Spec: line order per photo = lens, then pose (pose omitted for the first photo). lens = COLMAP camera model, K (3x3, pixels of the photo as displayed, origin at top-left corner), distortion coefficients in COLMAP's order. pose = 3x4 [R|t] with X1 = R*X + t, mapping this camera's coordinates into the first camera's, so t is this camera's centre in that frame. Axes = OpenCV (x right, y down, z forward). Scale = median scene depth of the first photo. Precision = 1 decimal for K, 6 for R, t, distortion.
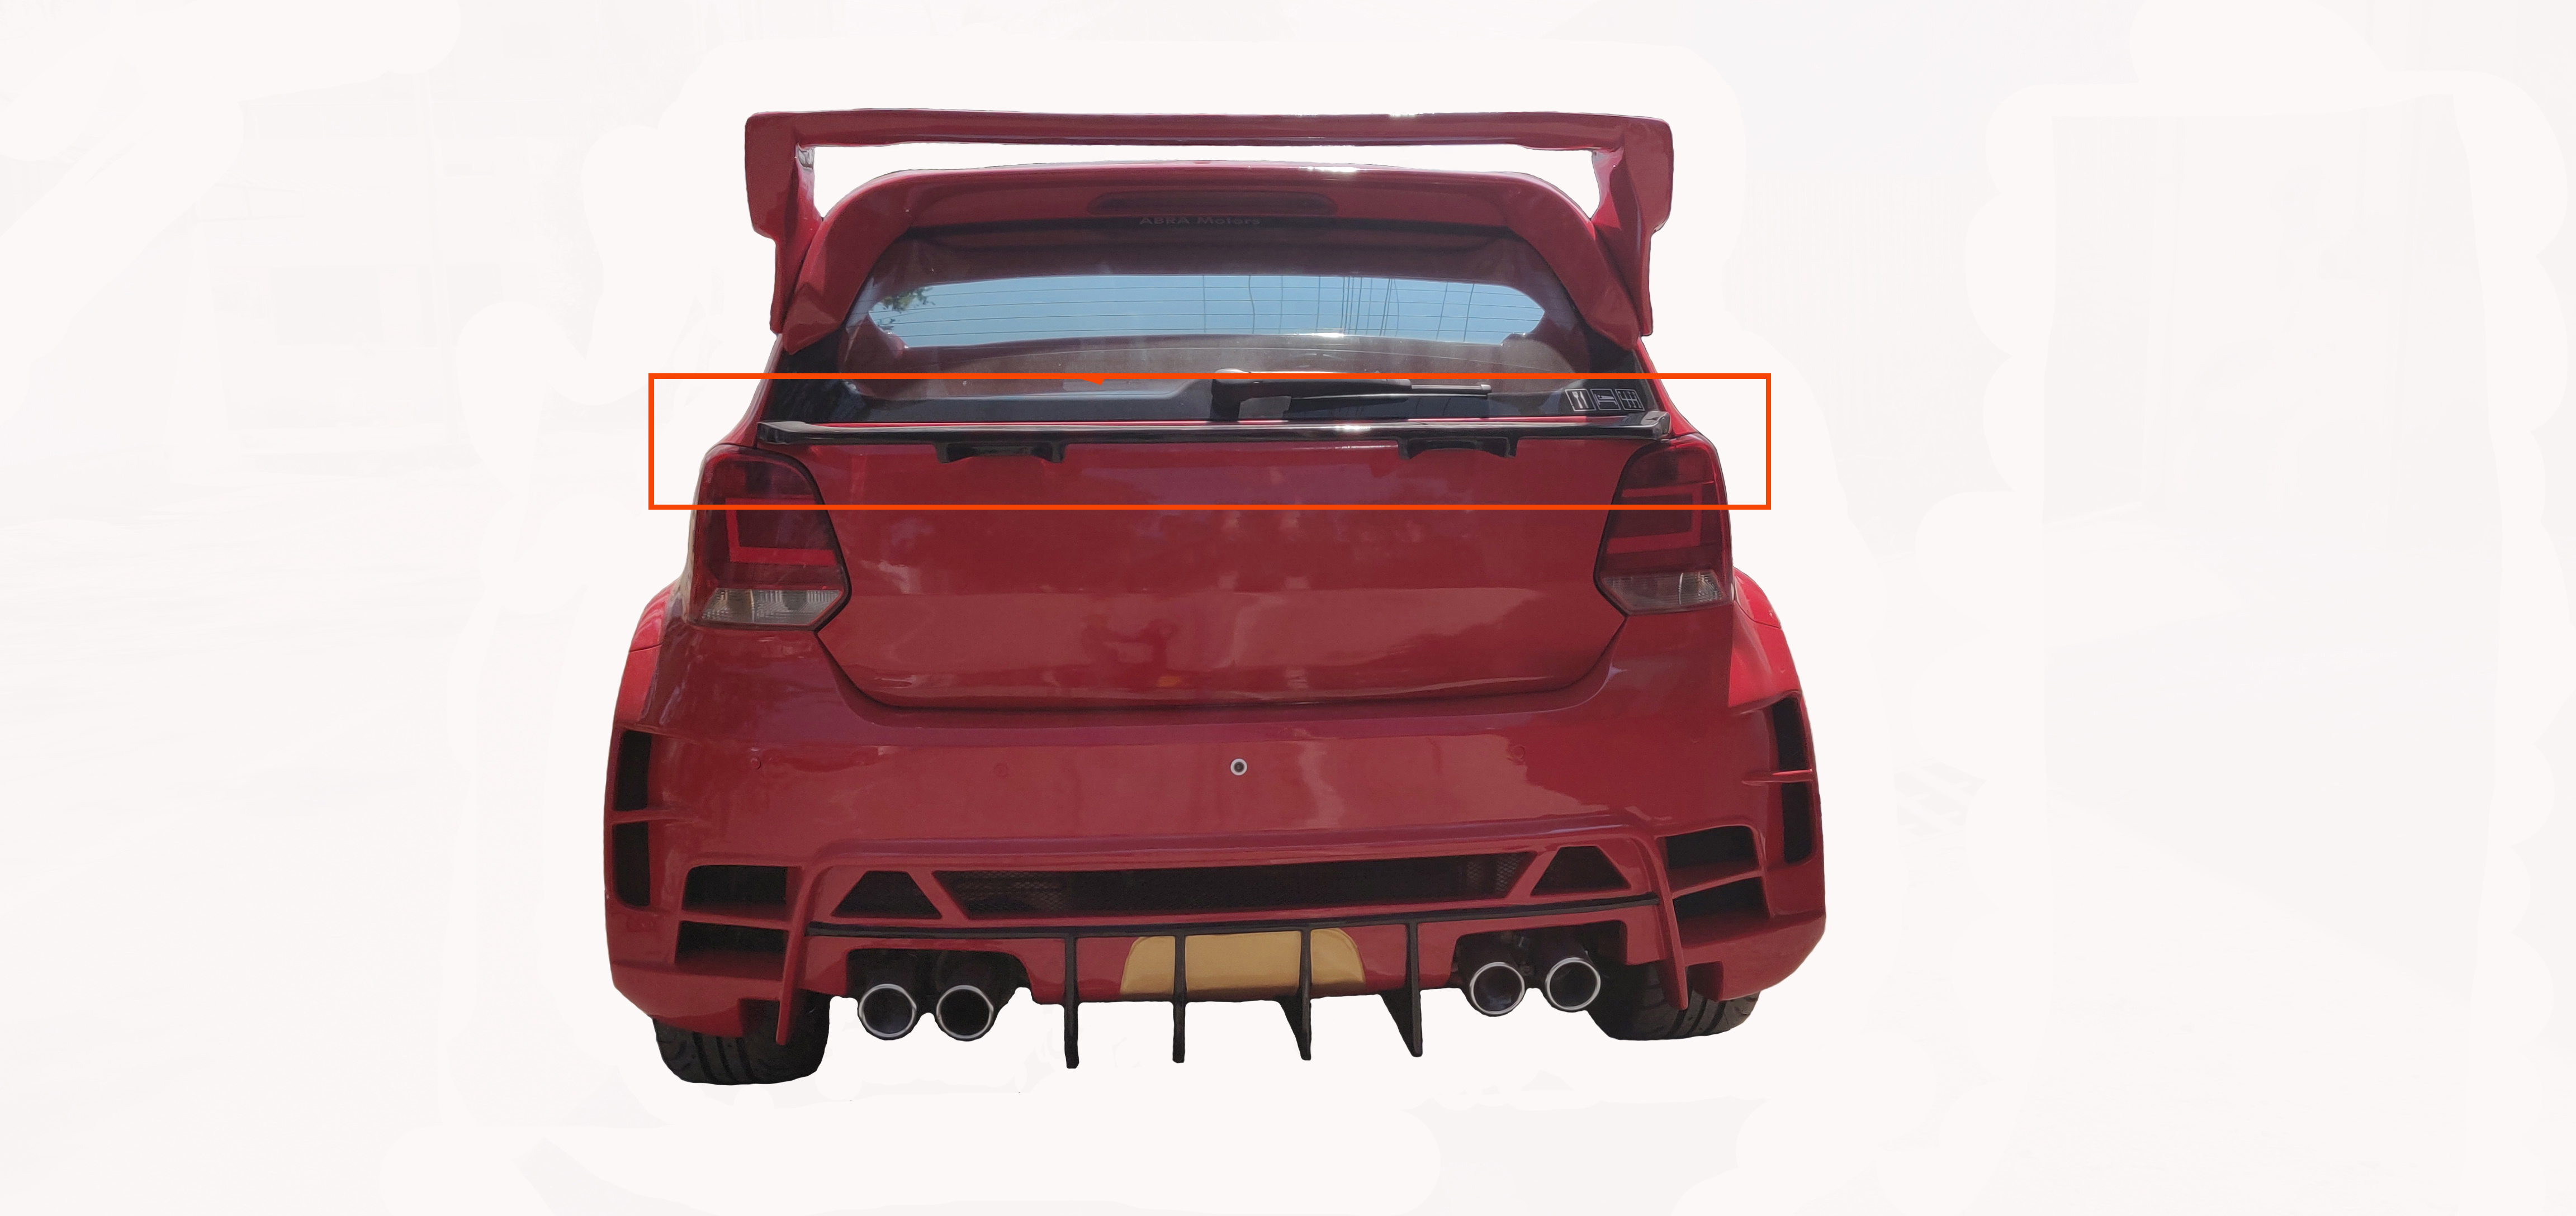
lens RADIAL K [[1481.6, 0, 1288.6], [0, 1481.6, 479.7], [0, 0, 1]] dist [0.000847, 0.000142]
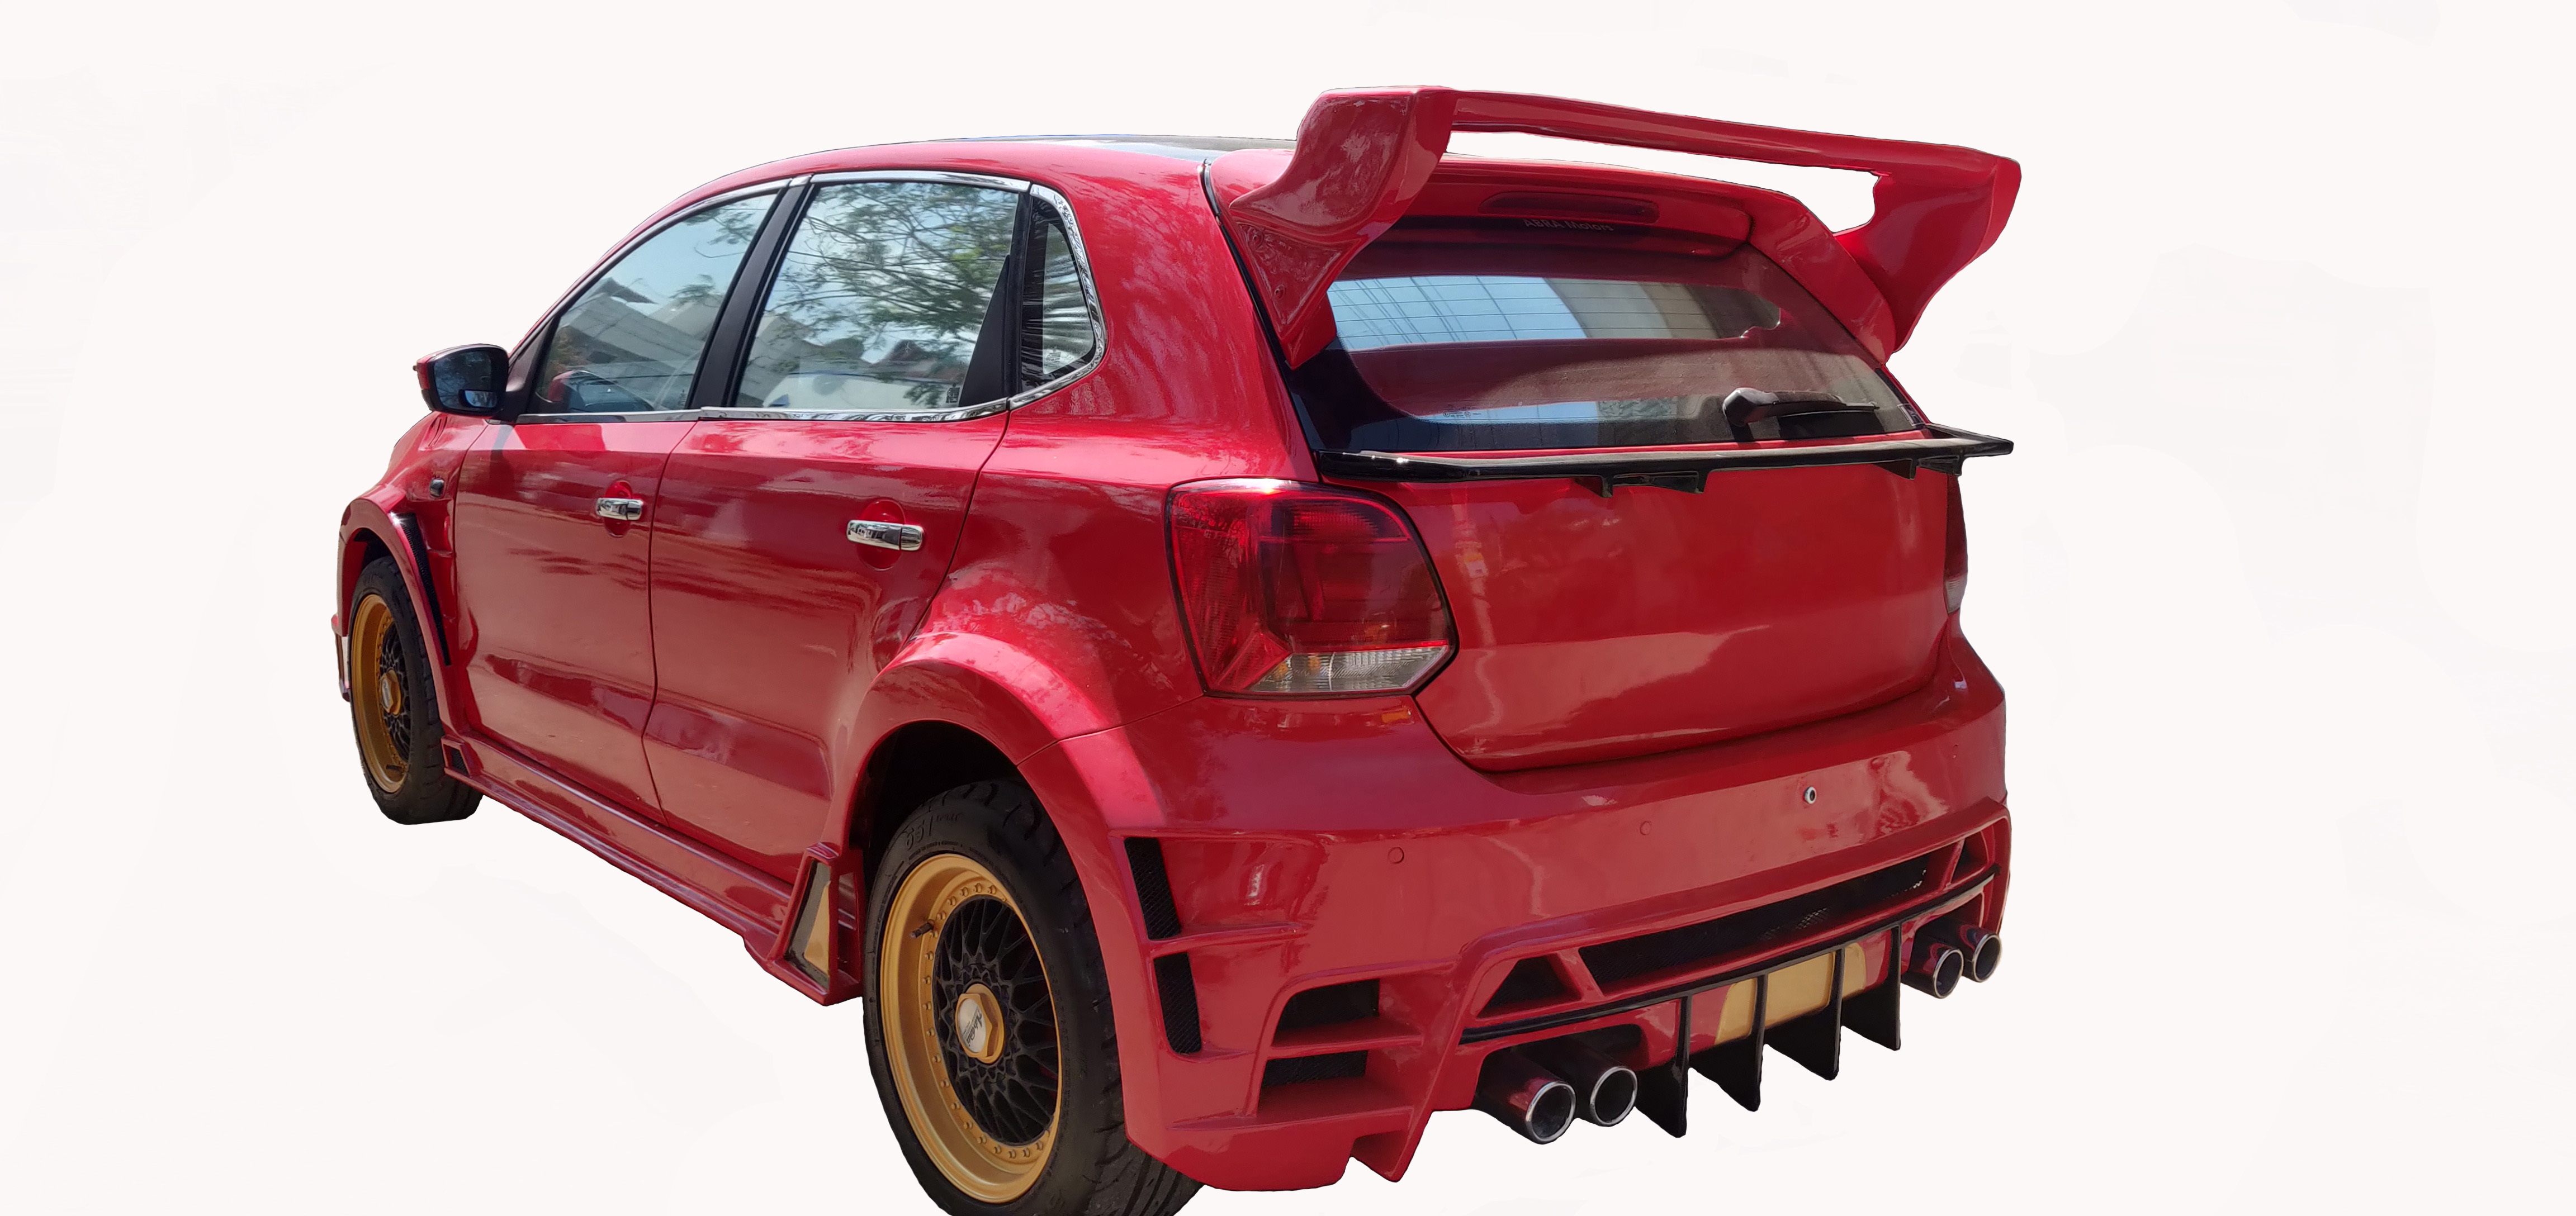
lens RADIAL K [[2154.3, 0, 1288.0], [0, 2154.3, 608.0], [0, 0, 1]] dist [-0.094702, 0.001032]
pose [[0.857206, -0.049171, 0.512621, -1.004973], [0.040192, 0.998783, 0.028596, 0.013681], [-0.513403, -0.003909, 0.858139, -0.026523]]
